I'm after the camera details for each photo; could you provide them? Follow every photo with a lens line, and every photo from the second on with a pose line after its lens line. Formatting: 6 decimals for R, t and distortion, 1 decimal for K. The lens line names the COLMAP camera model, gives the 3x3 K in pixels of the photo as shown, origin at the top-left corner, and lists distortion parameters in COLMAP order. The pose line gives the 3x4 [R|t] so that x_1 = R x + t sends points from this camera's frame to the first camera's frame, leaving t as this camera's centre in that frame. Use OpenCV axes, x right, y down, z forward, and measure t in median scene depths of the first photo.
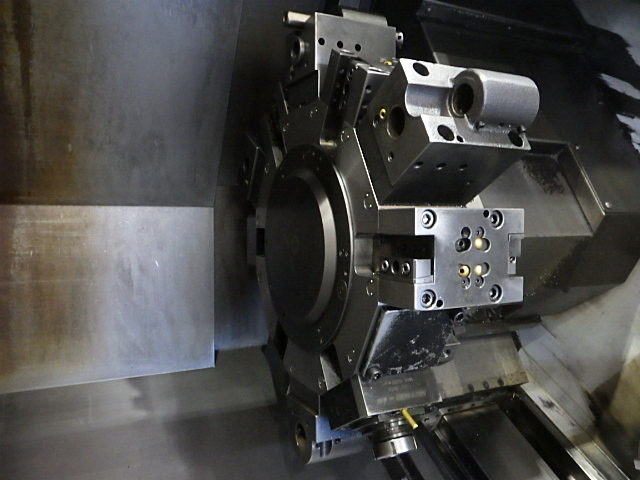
lens RADIAL K [[530.9, 0, 320.3], [0, 530.9, 242.0], [0, 0, 1]] dist [-0.005895, 0.003057]
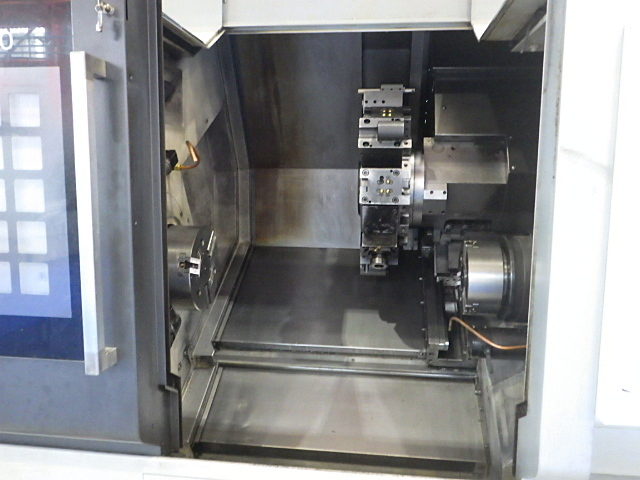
lens RADIAL K [[530.9, 0, 316.5], [0, 530.9, 239.8], [0, 0, 1]] dist [-0.005895, 0.003057]
pose [[0.828998, 0.070637, -0.554773, 1.008124], [-0.034739, 0.996580, 0.074980, 0.071392], [0.558172, -0.042886, 0.828616, -0.996275]]
